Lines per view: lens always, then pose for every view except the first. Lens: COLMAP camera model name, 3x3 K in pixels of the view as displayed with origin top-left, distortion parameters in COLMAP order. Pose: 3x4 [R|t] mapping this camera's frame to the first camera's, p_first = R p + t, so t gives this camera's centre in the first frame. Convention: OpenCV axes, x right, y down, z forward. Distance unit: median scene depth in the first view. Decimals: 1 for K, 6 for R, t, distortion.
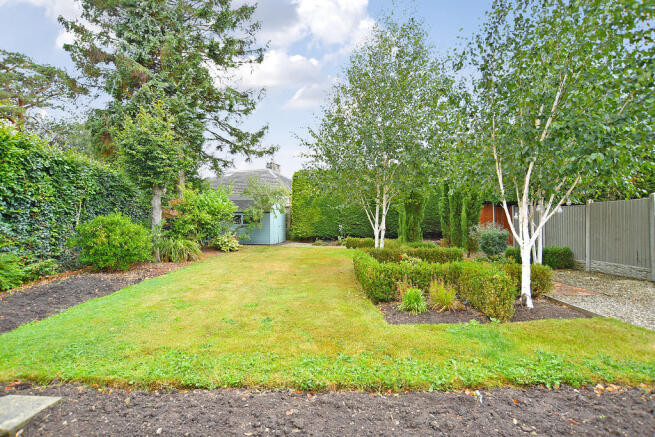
lens RADIAL K [[343.2, 0, 325.7], [0, 343.2, 217.5], [0, 0, 1]] dist [-0.001645, -0.000046]
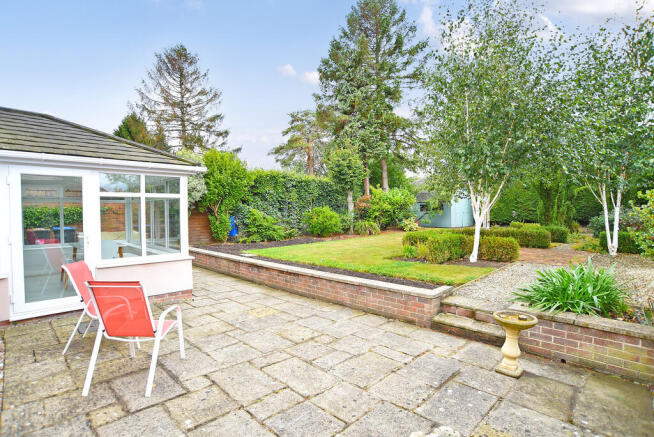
lens RADIAL K [[342.6, 0, 327.4], [0, 342.6, 218.0], [0, 0, 1]] dist [-0.001645, -0.000046]
pose [[0.731451, 0.003685, -0.681884, 0.524513], [0.022557, 0.999307, 0.029596, -0.002680], [0.681521, -0.037029, 0.730862, -0.273578]]
